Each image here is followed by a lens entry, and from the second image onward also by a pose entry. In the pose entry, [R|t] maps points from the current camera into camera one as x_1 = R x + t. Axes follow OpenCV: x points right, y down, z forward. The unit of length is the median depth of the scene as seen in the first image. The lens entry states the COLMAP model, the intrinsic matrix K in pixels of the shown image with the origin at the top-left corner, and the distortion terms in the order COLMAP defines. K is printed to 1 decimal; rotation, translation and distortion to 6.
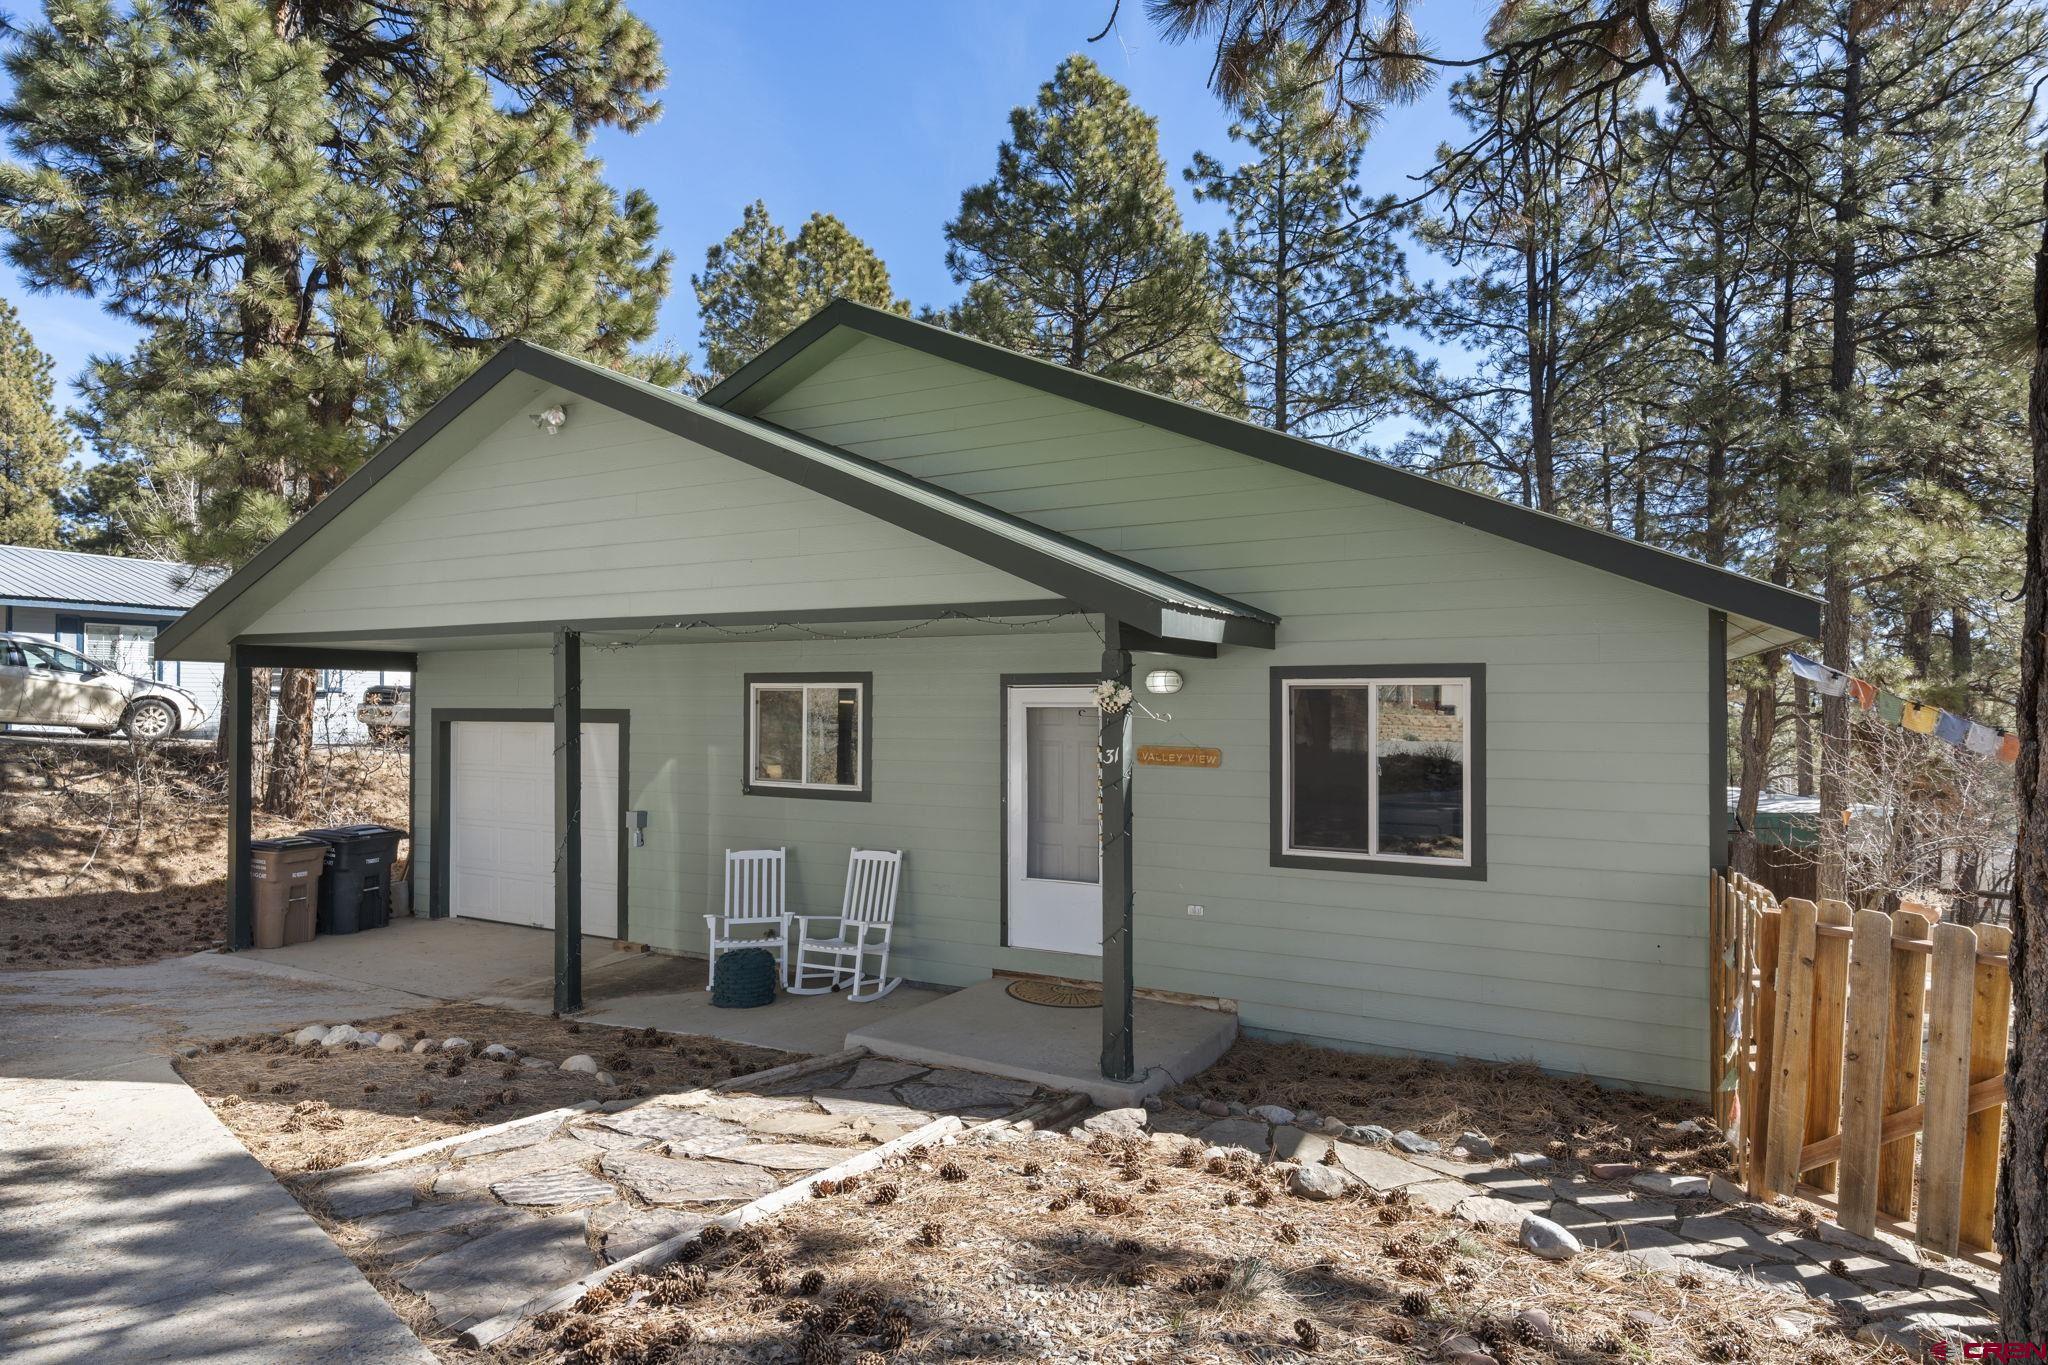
lens RADIAL K [[973.6, 0, 1024.0], [0, 973.6, 682.5], [0, 0, 1]] dist [-0.001800, -0.000030]
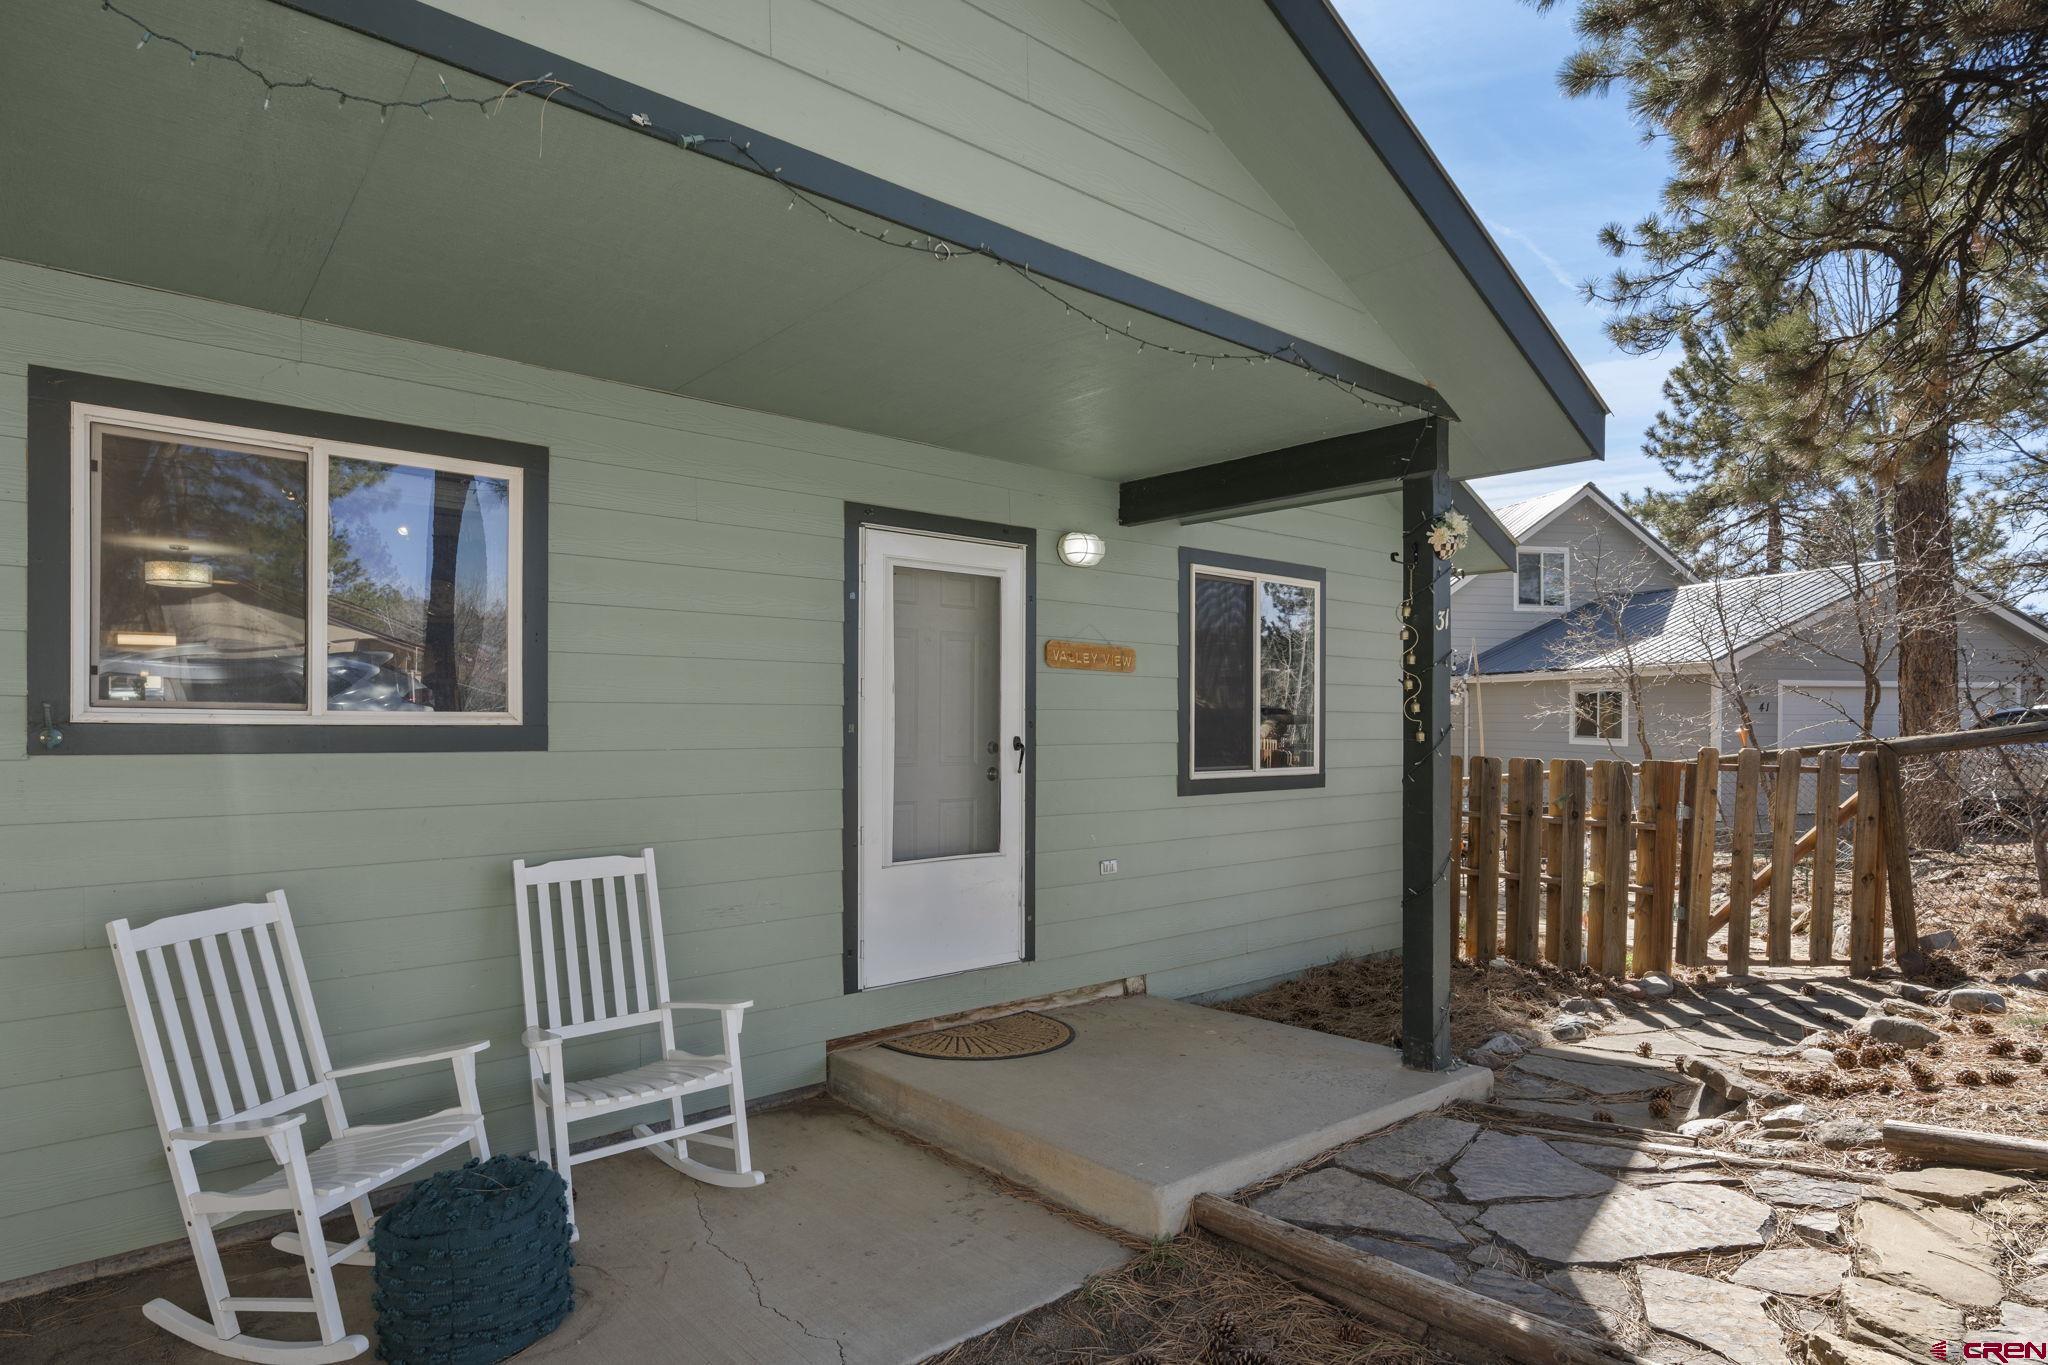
lens RADIAL K [[949.2, 0, 1023.0], [0, 949.2, 720.8], [0, 0, 1]] dist [-0.000746, -0.000173]
pose [[0.513784, -0.001970, 0.857917, -0.464940], [-0.013694, 0.999851, 0.010497, 0.116681], [-0.857810, -0.017141, 0.513681, 0.685884]]
